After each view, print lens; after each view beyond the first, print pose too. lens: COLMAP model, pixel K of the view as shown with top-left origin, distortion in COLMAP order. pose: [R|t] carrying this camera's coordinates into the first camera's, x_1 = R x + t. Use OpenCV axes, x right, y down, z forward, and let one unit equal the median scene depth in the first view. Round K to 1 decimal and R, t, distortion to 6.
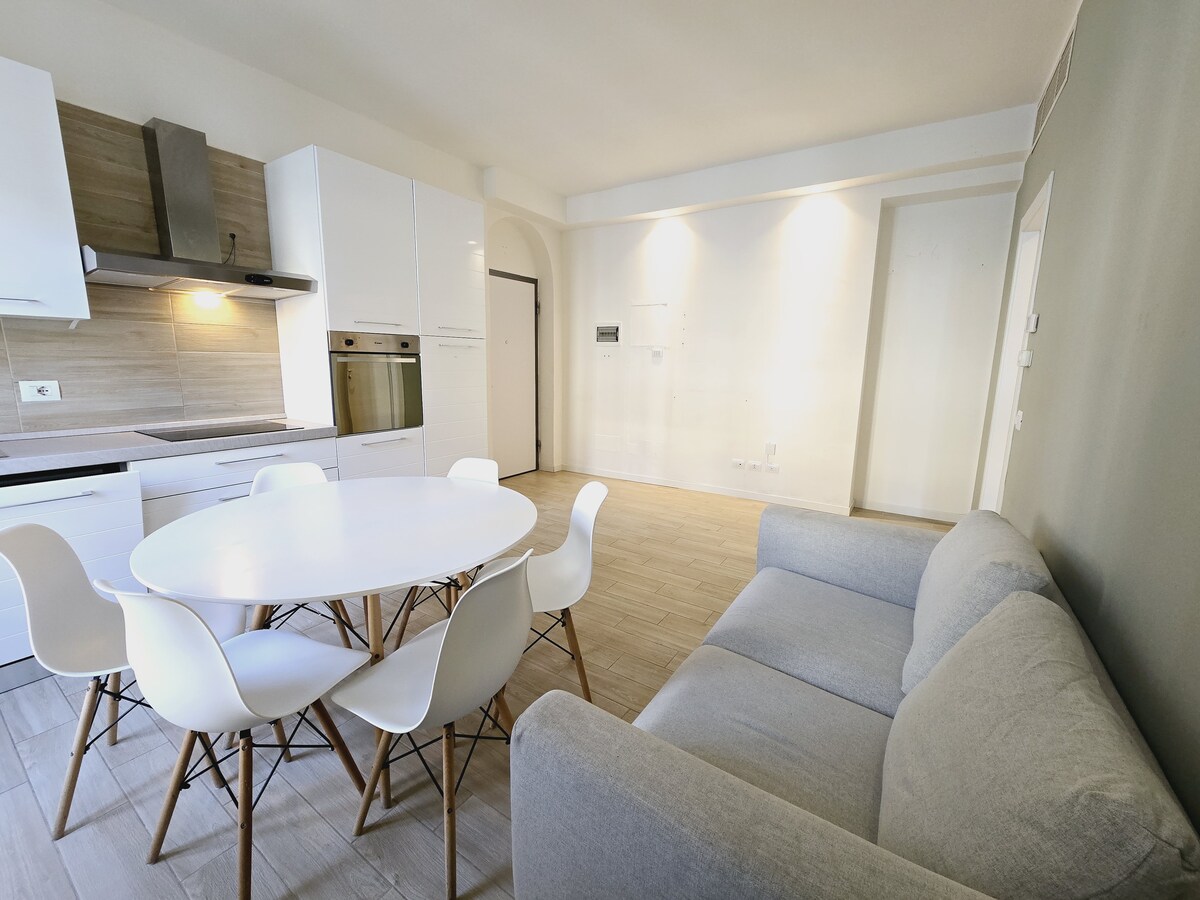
lens RADIAL K [[489.2, 0, 594.4], [0, 489.2, 443.1], [0, 0, 1]] dist [-0.001300, 0.000075]
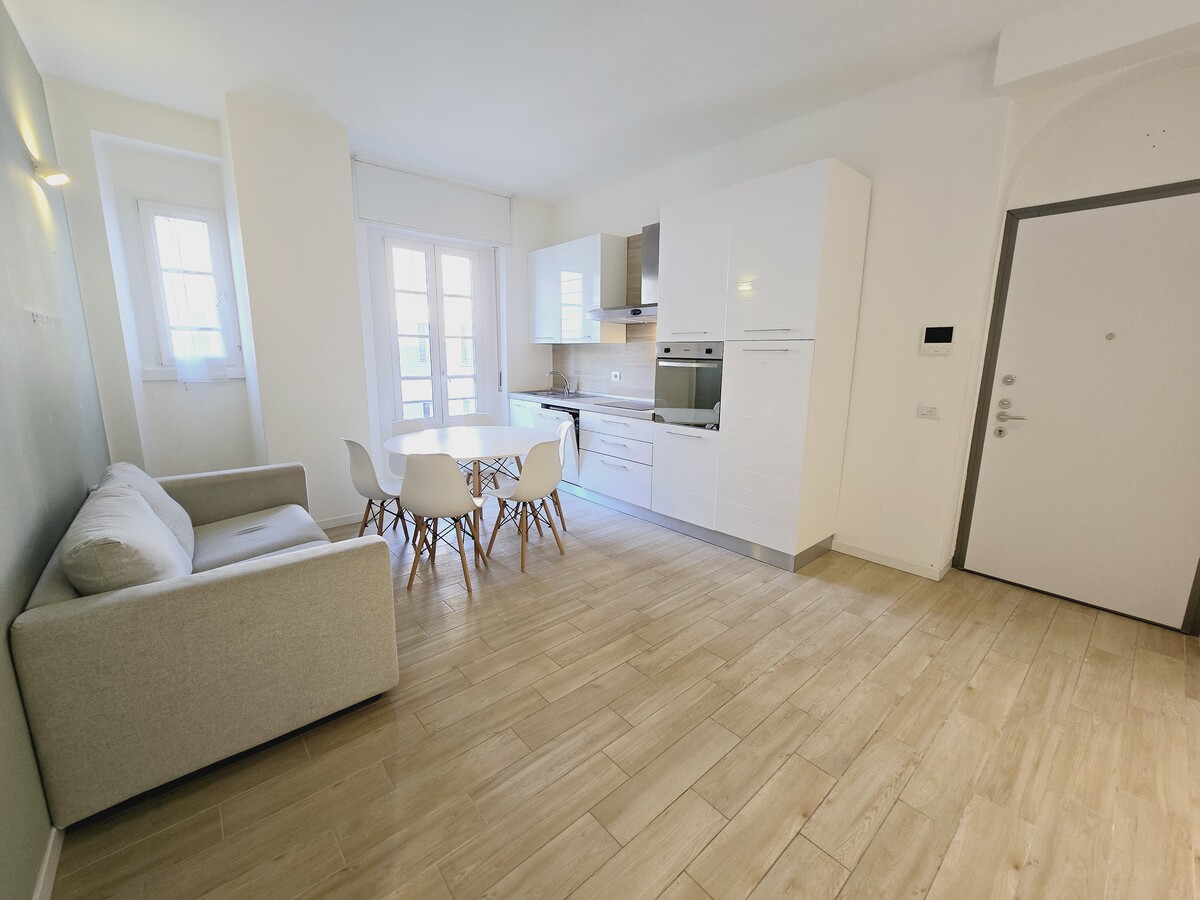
lens RADIAL K [[489.2, 0, 594.4], [0, 489.2, 443.1], [0, 0, 1]] dist [-0.001300, 0.000075]
pose [[-0.269422, 0.160906, -0.949485, 0.721141], [-0.173661, 0.961662, 0.212247, -0.190096], [0.947235, 0.222072, -0.231150, 1.053286]]
